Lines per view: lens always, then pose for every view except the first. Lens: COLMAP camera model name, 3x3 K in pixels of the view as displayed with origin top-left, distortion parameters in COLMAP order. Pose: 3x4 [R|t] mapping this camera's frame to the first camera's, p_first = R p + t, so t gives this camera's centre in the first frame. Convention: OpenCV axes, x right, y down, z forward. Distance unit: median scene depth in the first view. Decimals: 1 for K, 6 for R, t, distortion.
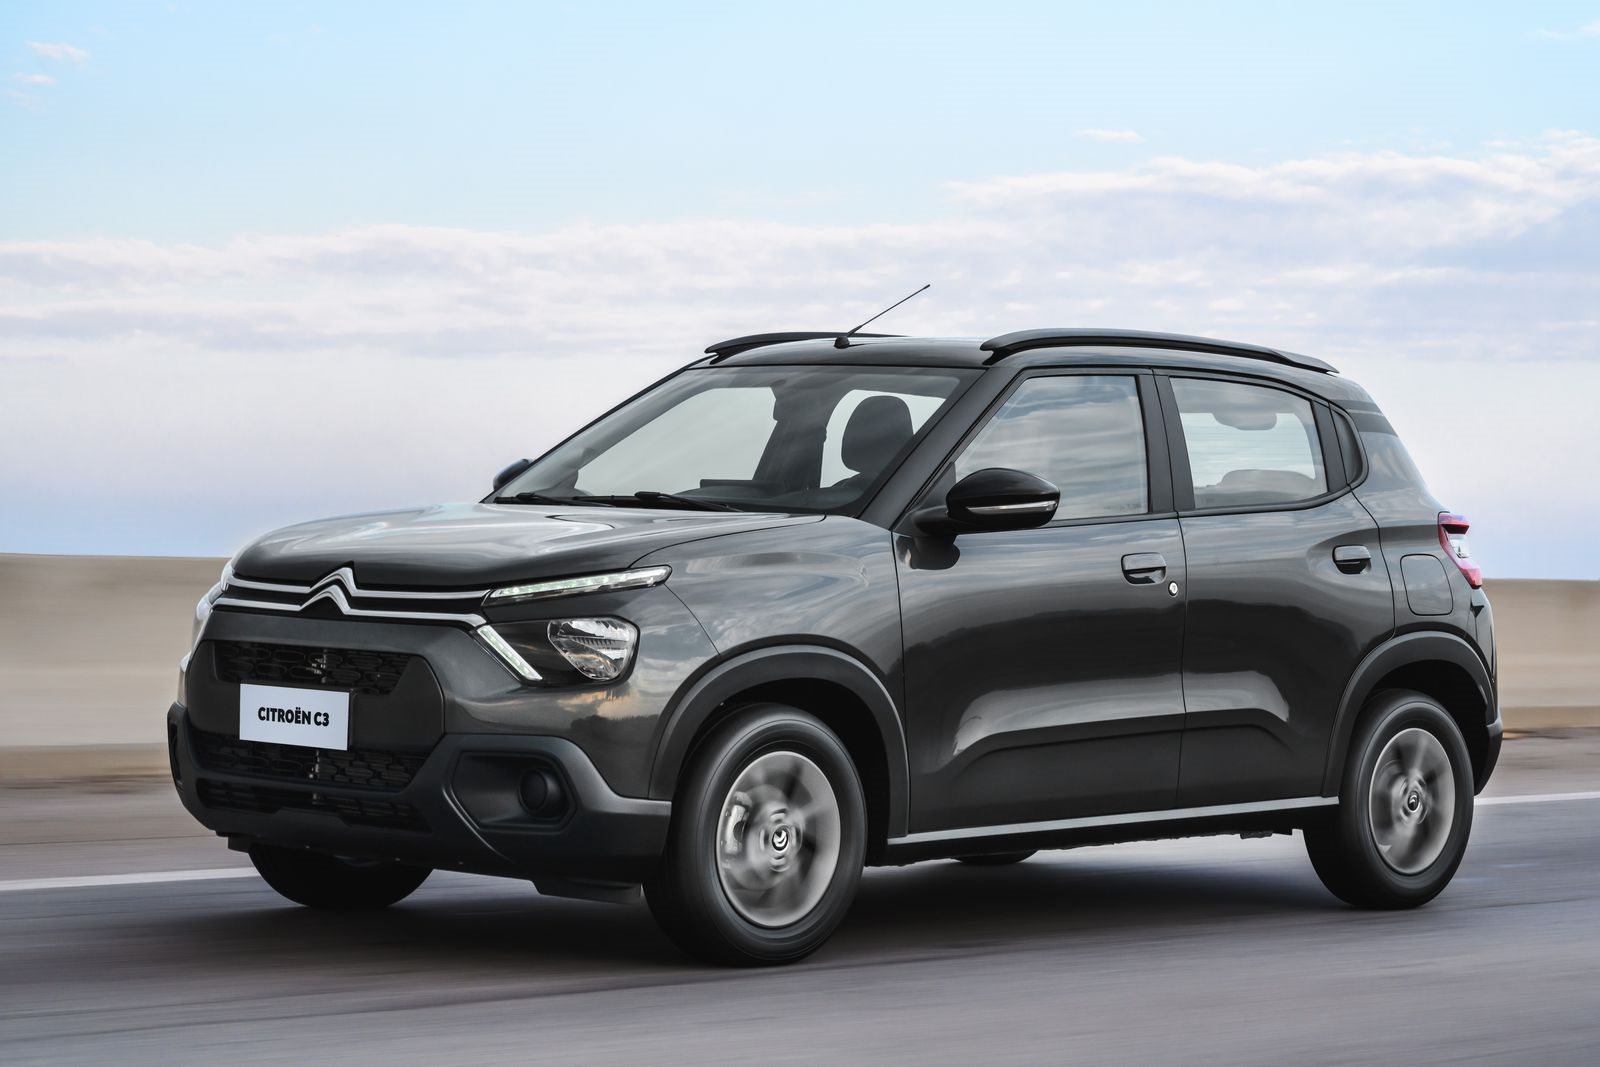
lens RADIAL K [[3311.5, 0, 800.0], [0, 3311.5, 533.5], [0, 0, 1]] dist [0.024916, 0.071523]
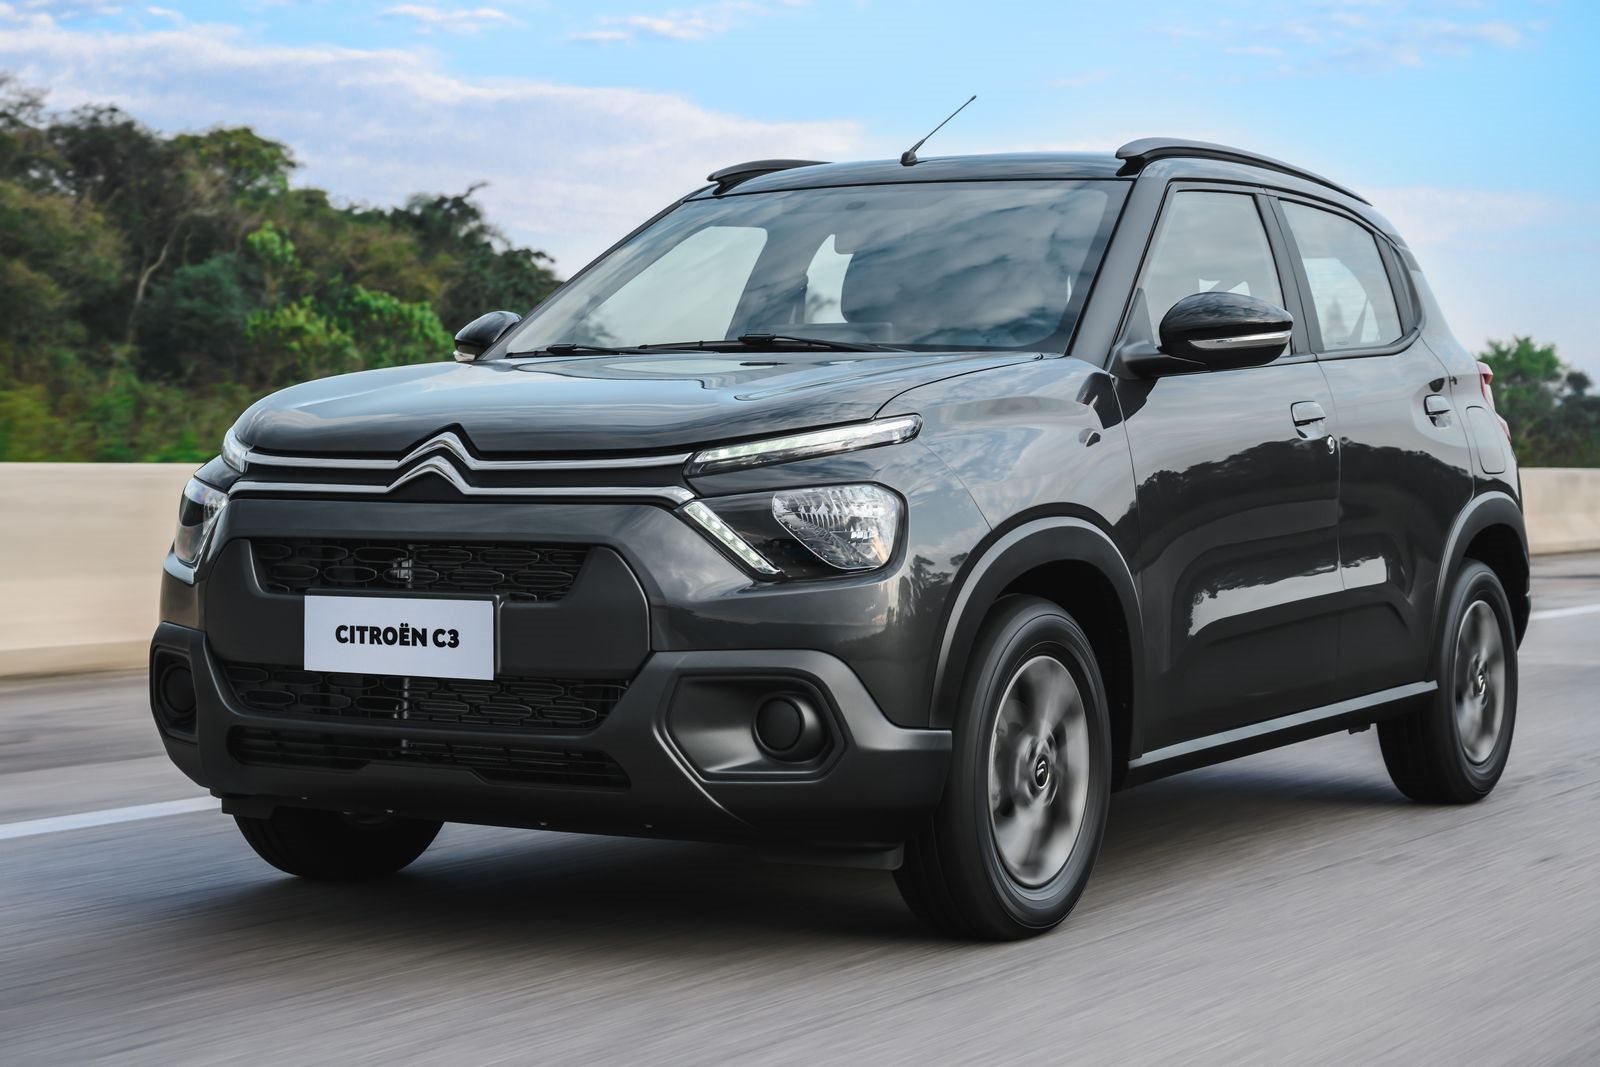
lens RADIAL K [[2847.6, 0, 799.2], [0, 2847.6, 479.2], [0, 0, 1]] dist [0.015095, 0.016299]
pose [[0.977765, -0.028670, 0.207736, -0.193157], [0.026767, 0.999570, 0.011966, 0.015303], [-0.207990, -0.006140, 0.978112, 0.363369]]
